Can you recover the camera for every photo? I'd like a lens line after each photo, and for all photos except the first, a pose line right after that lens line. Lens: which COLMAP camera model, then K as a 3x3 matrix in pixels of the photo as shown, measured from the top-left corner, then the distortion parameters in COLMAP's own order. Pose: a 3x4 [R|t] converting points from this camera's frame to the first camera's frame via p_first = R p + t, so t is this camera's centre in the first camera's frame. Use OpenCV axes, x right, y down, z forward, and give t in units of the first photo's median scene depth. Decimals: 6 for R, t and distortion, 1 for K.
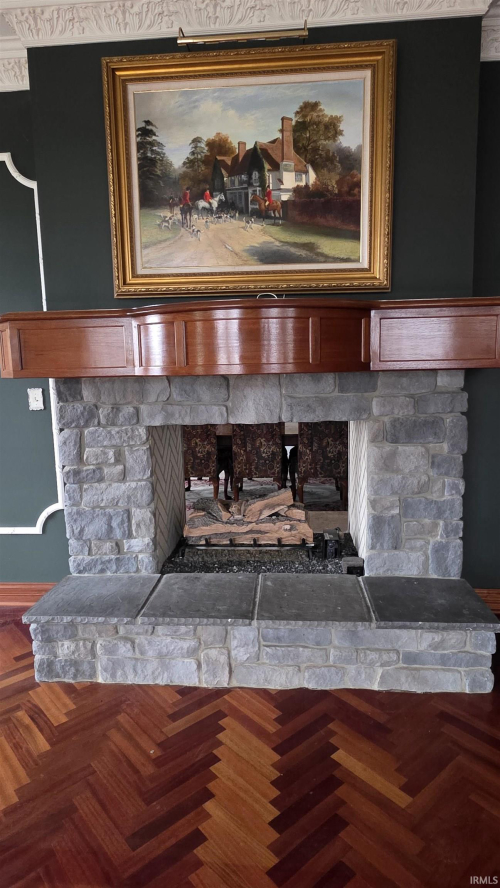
lens RADIAL K [[511.6, 0, 249.8], [0, 511.6, 440.2], [0, 0, 1]] dist [0.003240, 0.001060]
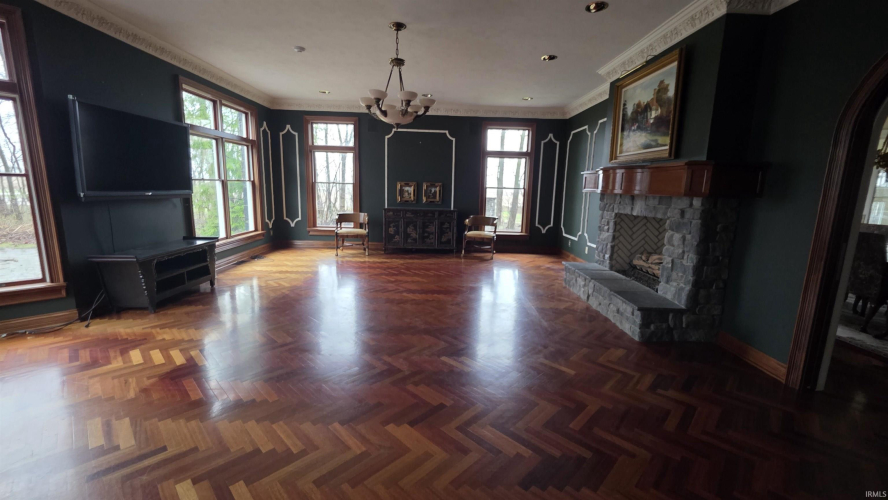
lens RADIAL K [[354.6, 0, 445.3], [0, 354.6, 246.4], [0, 0, 1]] dist [0.002694, 0.000025]
pose [[0.089326, 0.190416, -0.977631, 1.707947], [-0.158496, 0.971765, 0.174791, -0.043669], [0.983311, 0.139337, 0.116984, -0.060622]]
